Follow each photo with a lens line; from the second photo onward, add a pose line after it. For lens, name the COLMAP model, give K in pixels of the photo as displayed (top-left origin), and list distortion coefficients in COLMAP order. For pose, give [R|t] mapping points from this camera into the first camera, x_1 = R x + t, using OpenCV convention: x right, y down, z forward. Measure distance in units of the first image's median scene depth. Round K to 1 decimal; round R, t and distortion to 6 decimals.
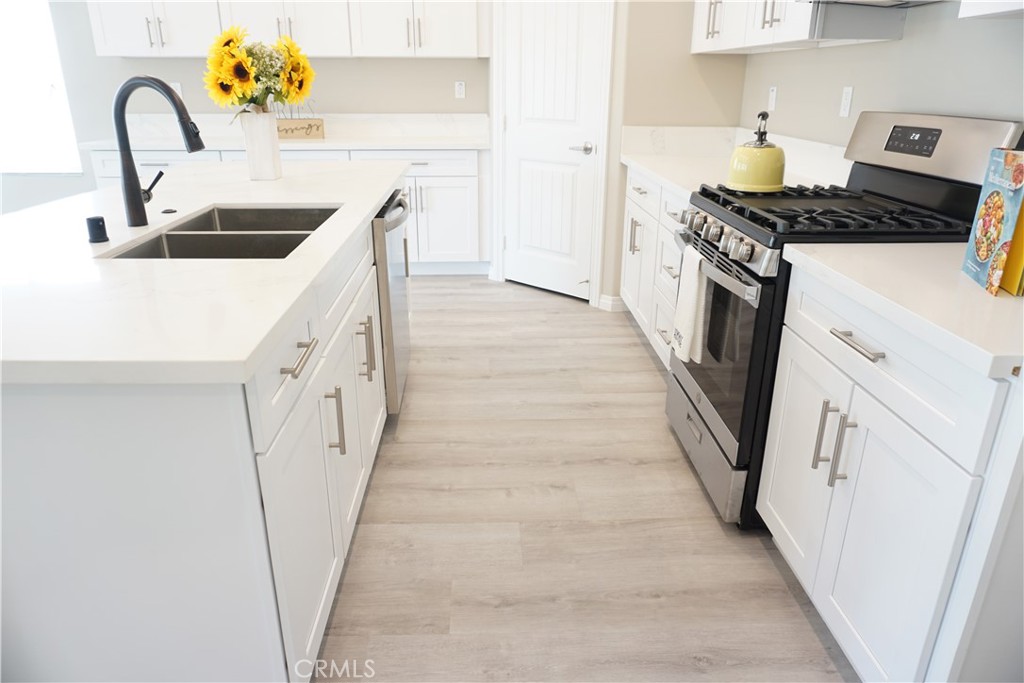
lens RADIAL K [[684.8, 0, 510.5], [0, 684.8, 340.5], [0, 0, 1]] dist [-0.052910, 0.034718]
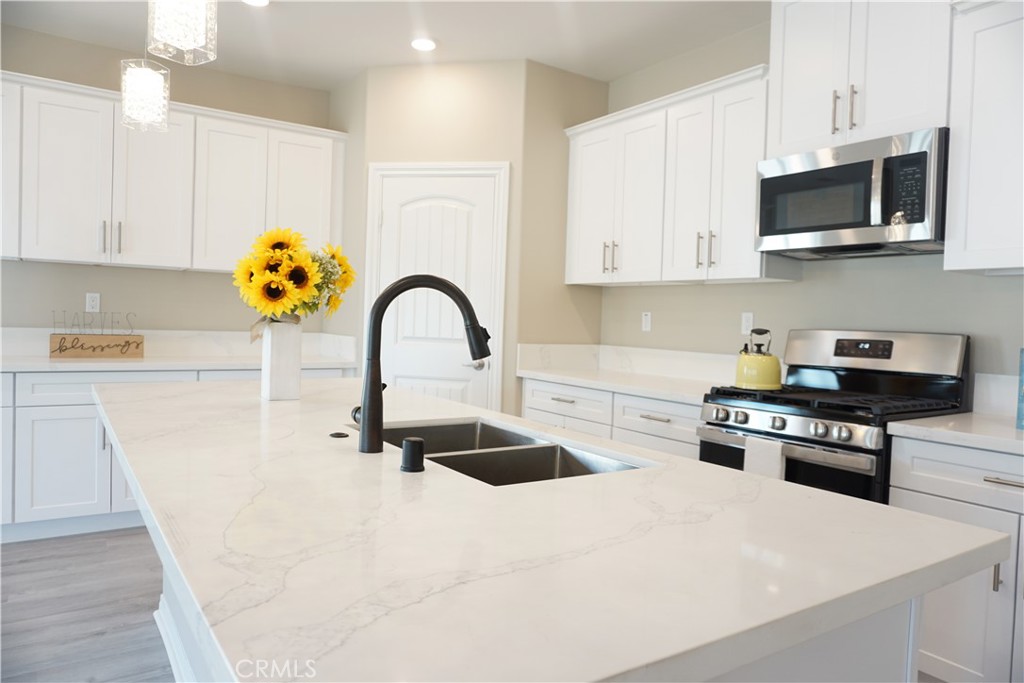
lens RADIAL K [[684.8, 0, 512.5], [0, 684.8, 337.9], [0, 0, 1]] dist [-0.052910, 0.034718]
pose [[0.849563, 0.009322, 0.527404, -0.411774], [0.159411, 0.948556, -0.273551, -0.025693], [-0.502822, 0.316473, 0.804372, 0.119660]]
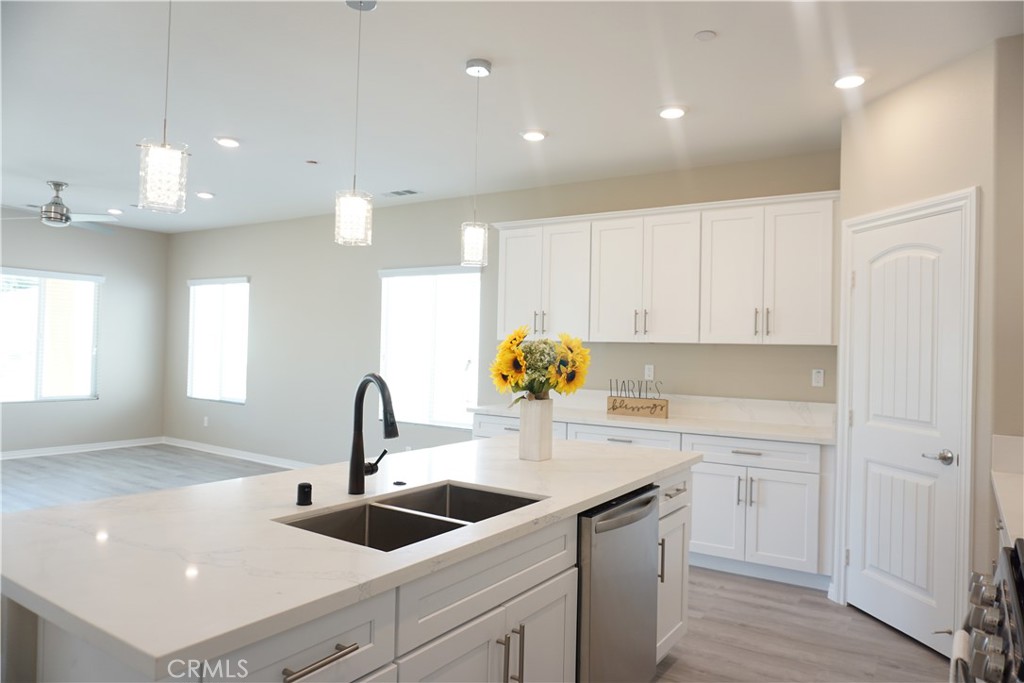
lens RADIAL K [[684.8, 0, 511.0], [0, 684.8, 343.3], [0, 0, 1]] dist [-0.052910, 0.034718]
pose [[0.807655, 0.008247, -0.589598, 0.171006], [-0.225039, 0.928530, -0.295280, -0.061413], [0.545024, 0.371167, 0.751787, 0.085774]]
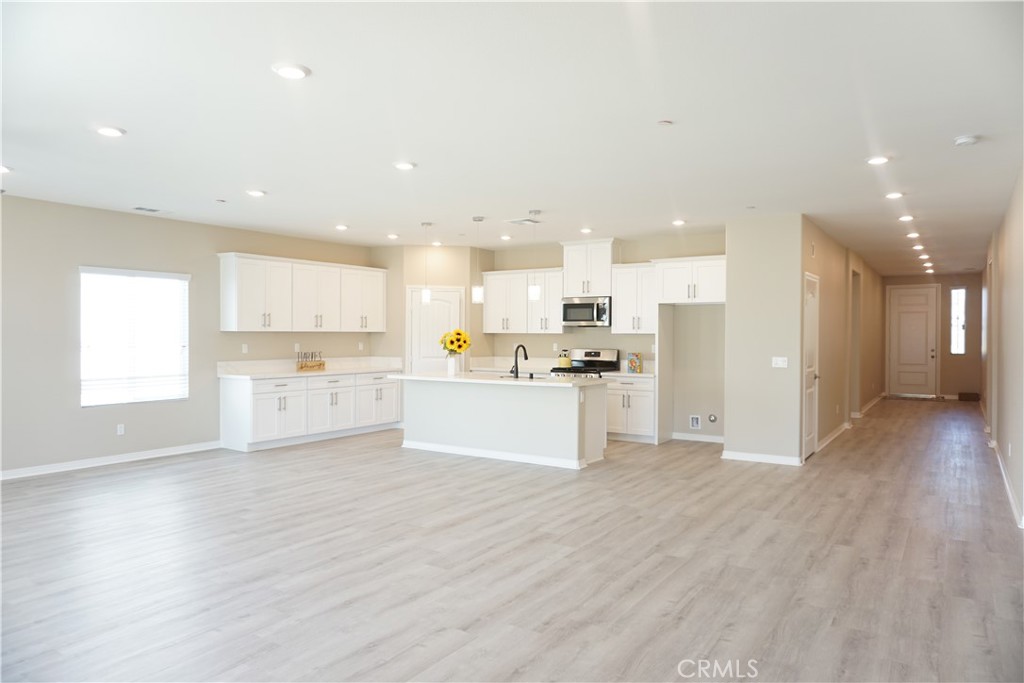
lens RADIAL K [[684.8, 0, 511.6], [0, 684.8, 342.8], [0, 0, 1]] dist [-0.052910, 0.034718]
pose [[0.583789, -0.014175, 0.811781, -1.979809], [0.287668, 0.938596, -0.190487, 0.209009], [-0.759234, 0.344728, 0.552020, -0.687772]]
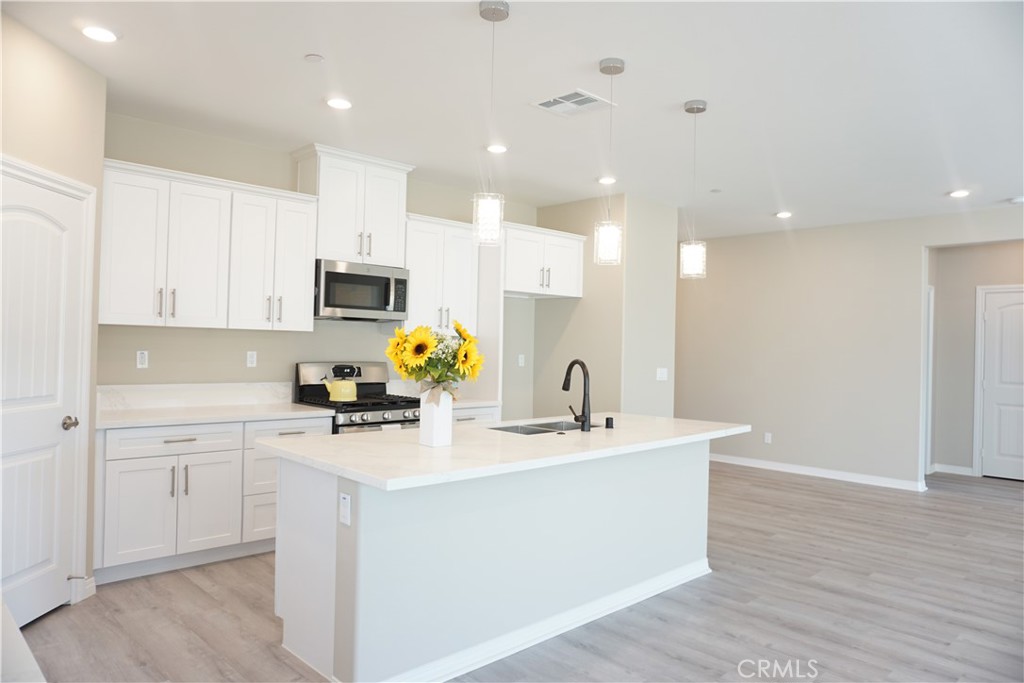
lens RADIAL K [[684.8, 0, 515.9], [0, 684.8, 337.9], [0, 0, 1]] dist [-0.052910, 0.034718]
pose [[-0.670018, -0.012897, 0.742233, -0.934337], [0.238581, 0.943063, 0.231755, -0.461855], [-0.702962, 0.332363, -0.628792, 1.139048]]
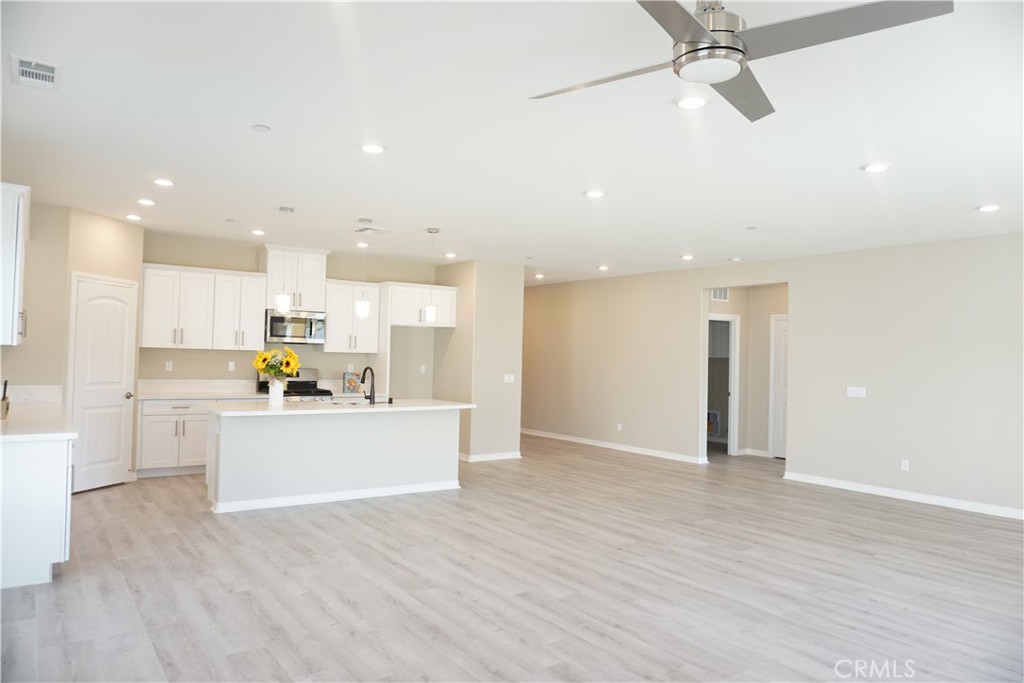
lens RADIAL K [[684.8, 0, 517.3], [0, 684.8, 338.8], [0, 0, 1]] dist [-0.052910, 0.034718]
pose [[-0.558270, 0.000729, 0.829659, -2.046812], [0.268430, 0.946372, 0.179792, -0.483010], [-0.785035, 0.323078, -0.528527, 1.113816]]
